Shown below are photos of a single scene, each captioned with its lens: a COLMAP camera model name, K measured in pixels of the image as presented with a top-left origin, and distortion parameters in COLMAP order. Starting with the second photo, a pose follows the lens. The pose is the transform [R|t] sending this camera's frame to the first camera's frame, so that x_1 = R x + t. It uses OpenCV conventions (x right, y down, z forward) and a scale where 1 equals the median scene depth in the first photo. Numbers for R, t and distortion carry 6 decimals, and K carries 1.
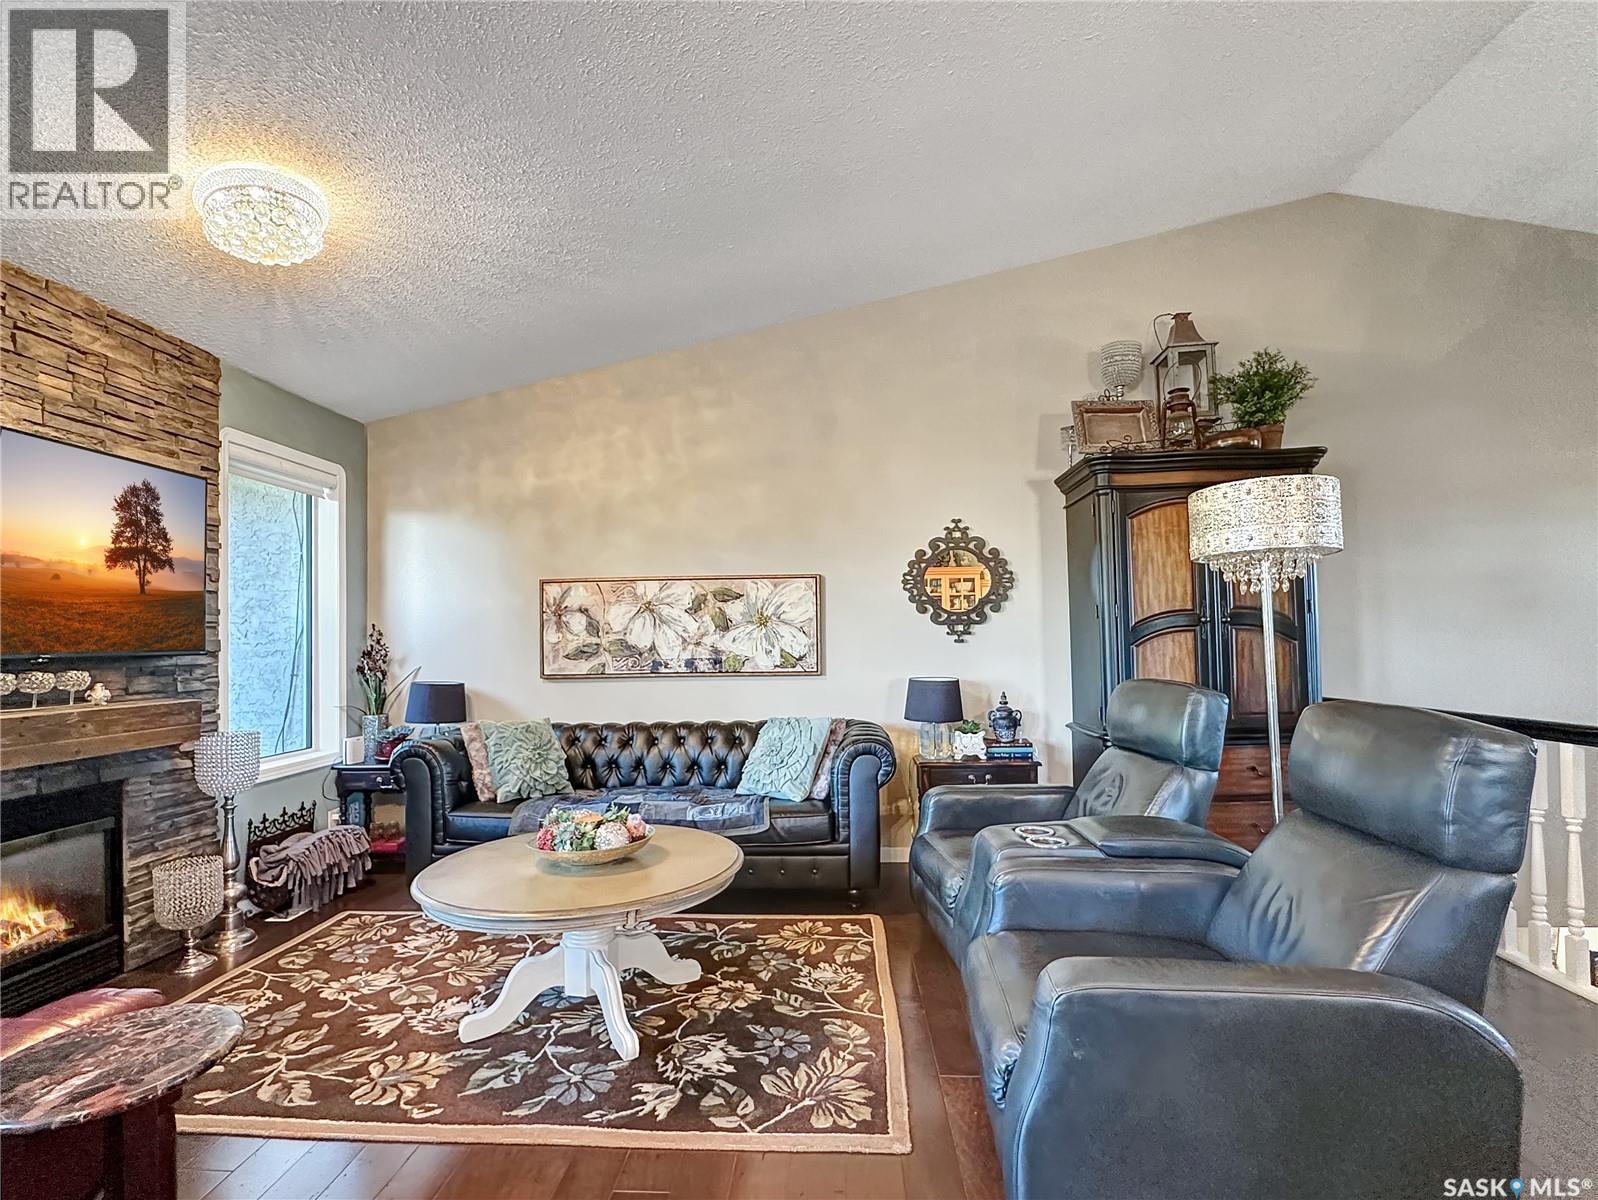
lens RADIAL K [[753.0, 0, 799.0], [0, 753.0, 600.0], [0, 0, 1]] dist [-0.004798, -0.000284]
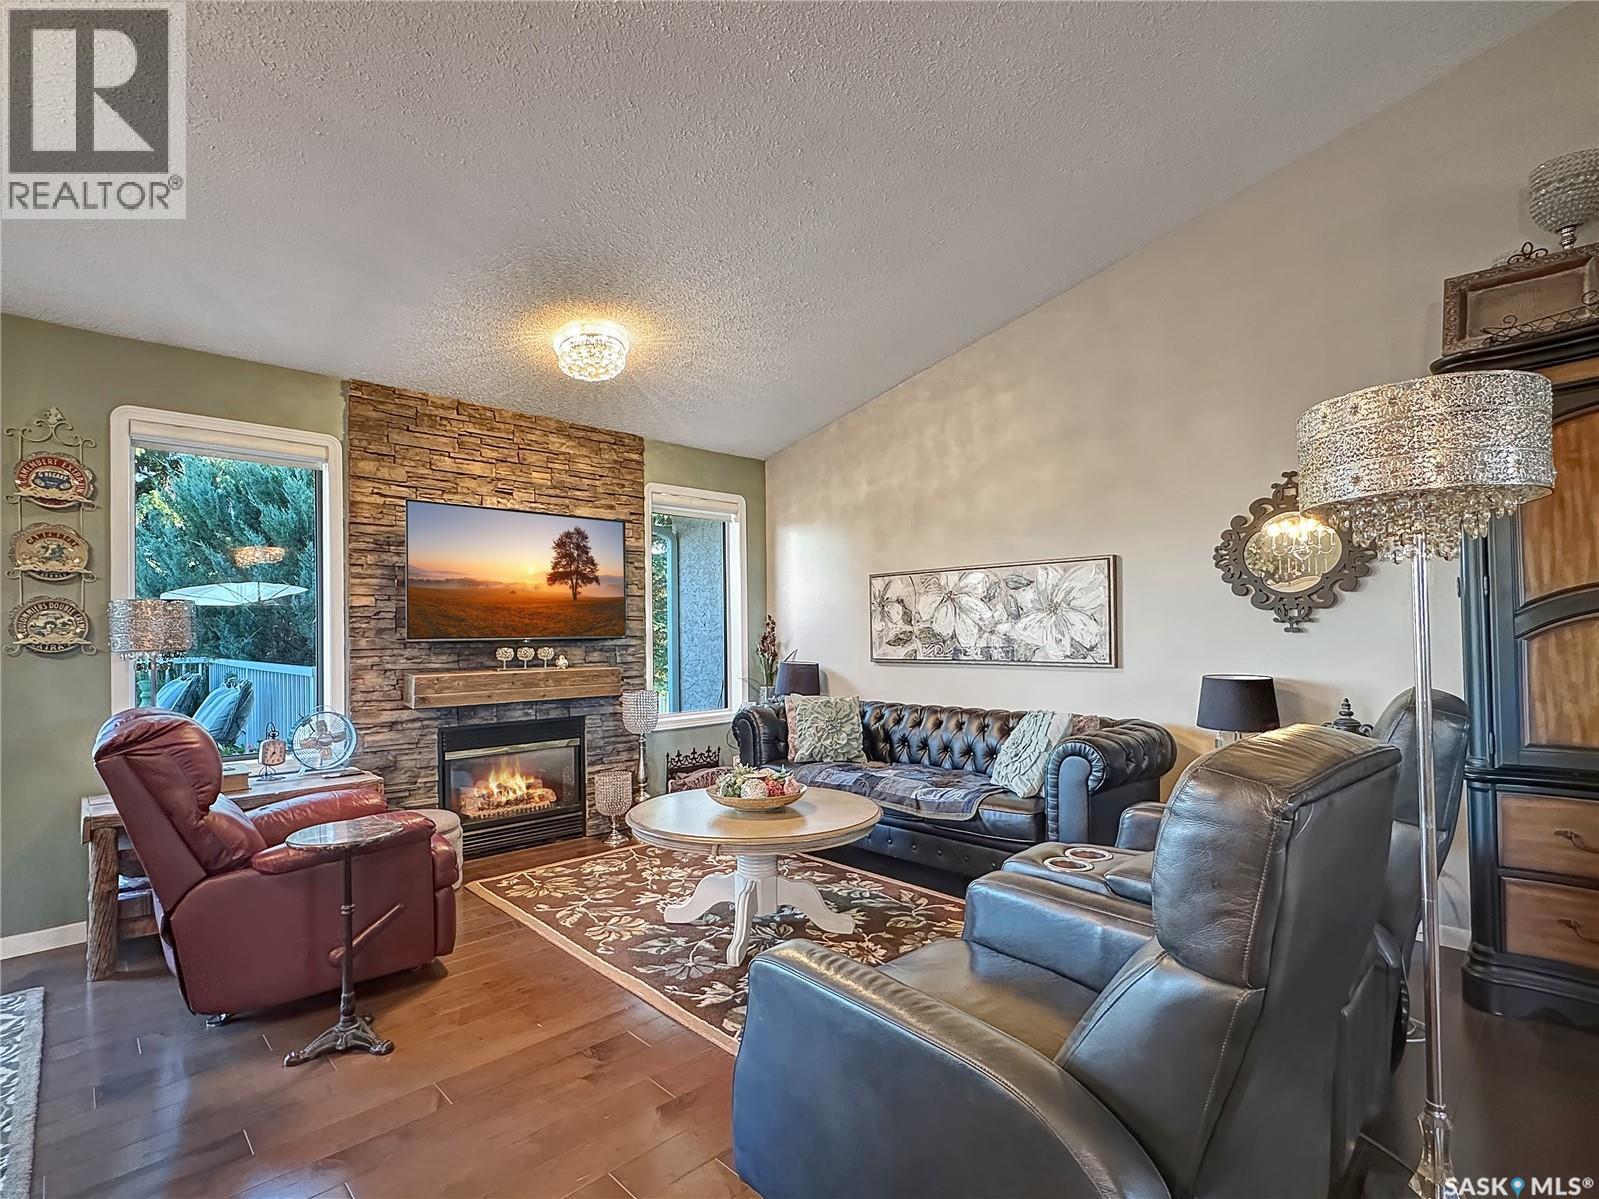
lens RADIAL K [[771.7, 0, 798.9], [0, 771.7, 594.1], [0, 0, 1]] dist [0.002101, 0.000226]
pose [[0.729260, -0.028831, -0.683629, 0.402737], [0.037637, 0.999290, -0.001995, 0.000163], [0.683201, -0.024275, 0.729827, 0.082634]]
